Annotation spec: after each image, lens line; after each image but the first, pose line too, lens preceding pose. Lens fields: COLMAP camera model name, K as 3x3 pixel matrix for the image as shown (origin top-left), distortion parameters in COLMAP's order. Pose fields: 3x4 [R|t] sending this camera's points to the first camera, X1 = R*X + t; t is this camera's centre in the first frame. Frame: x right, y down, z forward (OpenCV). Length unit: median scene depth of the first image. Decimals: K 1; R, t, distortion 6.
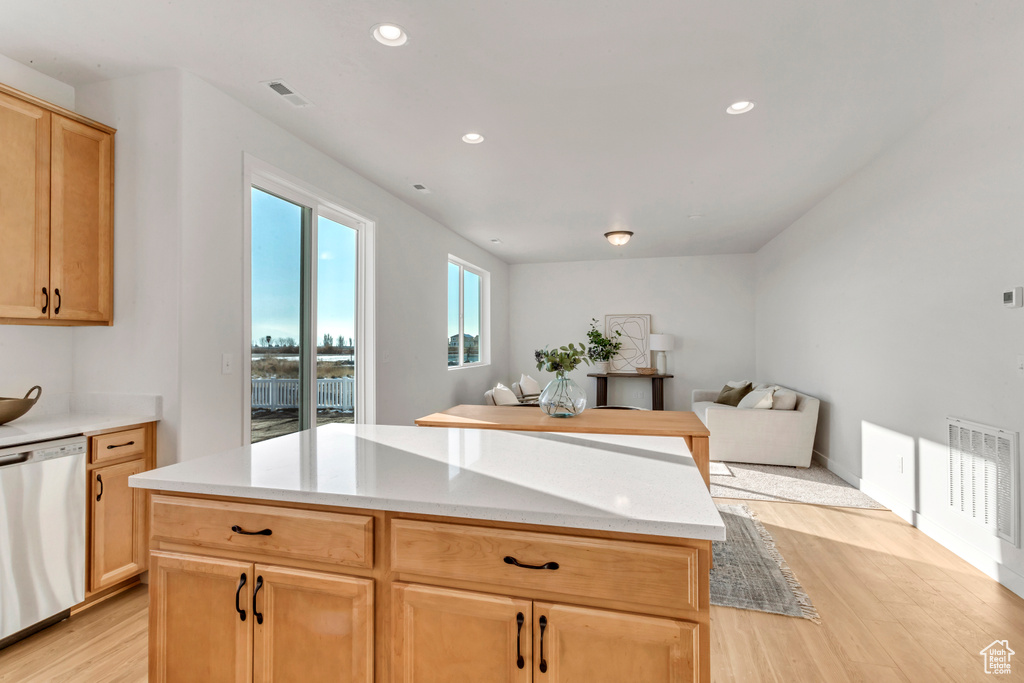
lens RADIAL K [[485.0, 0, 508.9], [0, 485.0, 338.2], [0, 0, 1]] dist [-0.000541, 0.001173]
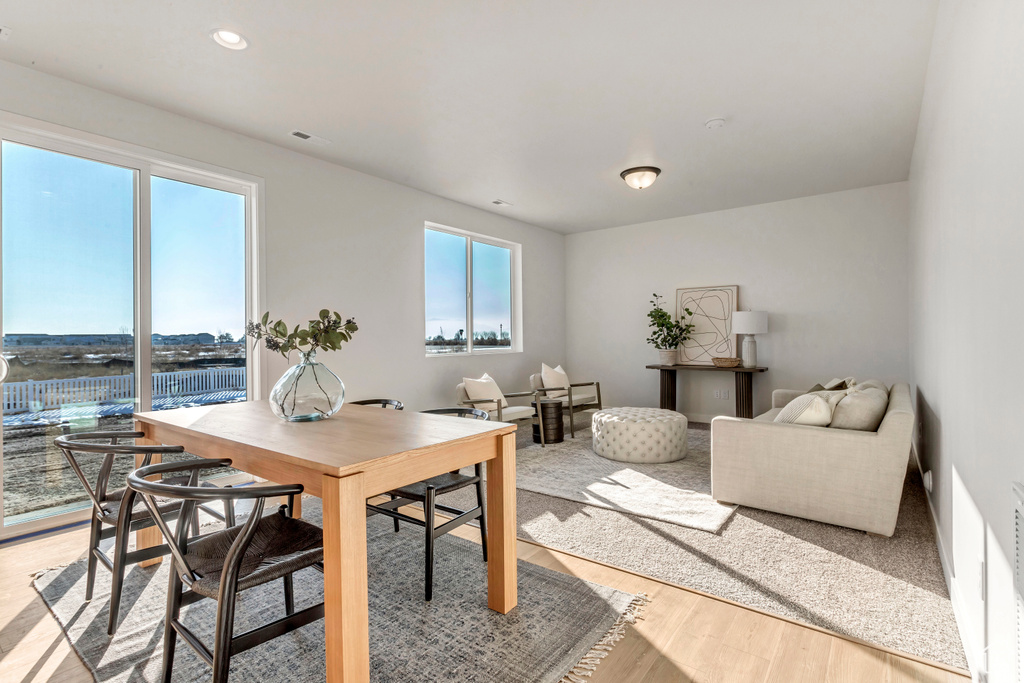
lens RADIAL K [[485.0, 0, 508.9], [0, 485.0, 338.2], [0, 0, 1]] dist [-0.000541, 0.001173]
pose [[0.924837, -0.005676, -0.380321, 0.413673], [0.011783, 0.999836, 0.013731, 0.028093], [0.380180, -0.017181, 0.924753, 0.320034]]
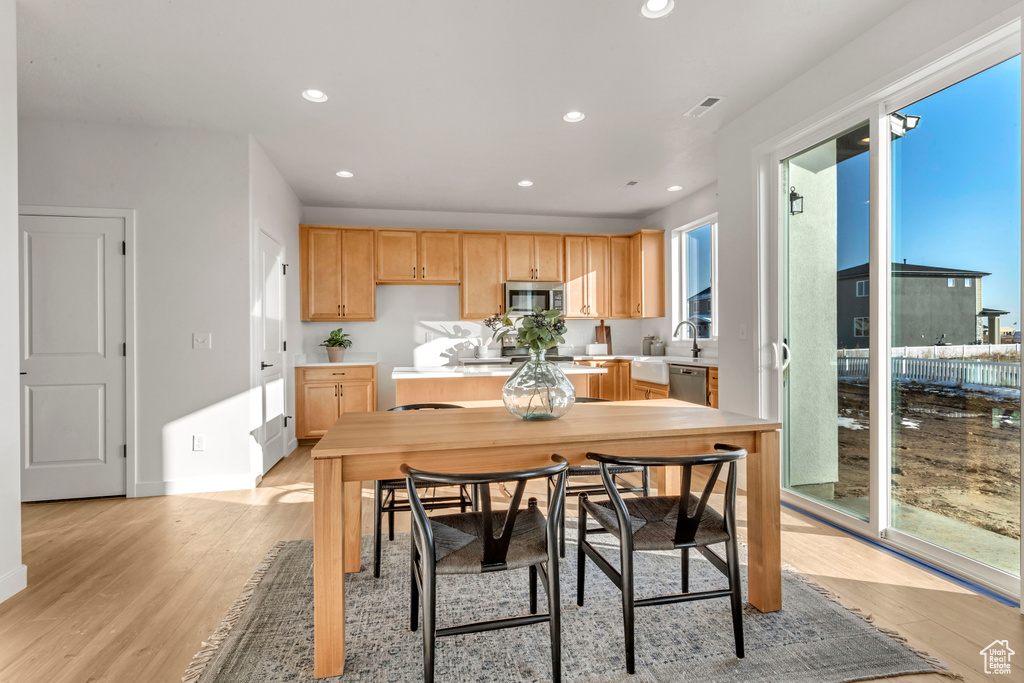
lens RADIAL K [[490.8, 0, 512.0], [0, 490.8, 341.5], [0, 0, 1]] dist [0.011657, 0.000337]
pose [[-0.887308, 0.019505, -0.460765, 0.297143], [0.023931, 0.999707, -0.003766, 0.038227], [0.460556, -0.014368, -0.887514, 1.038450]]
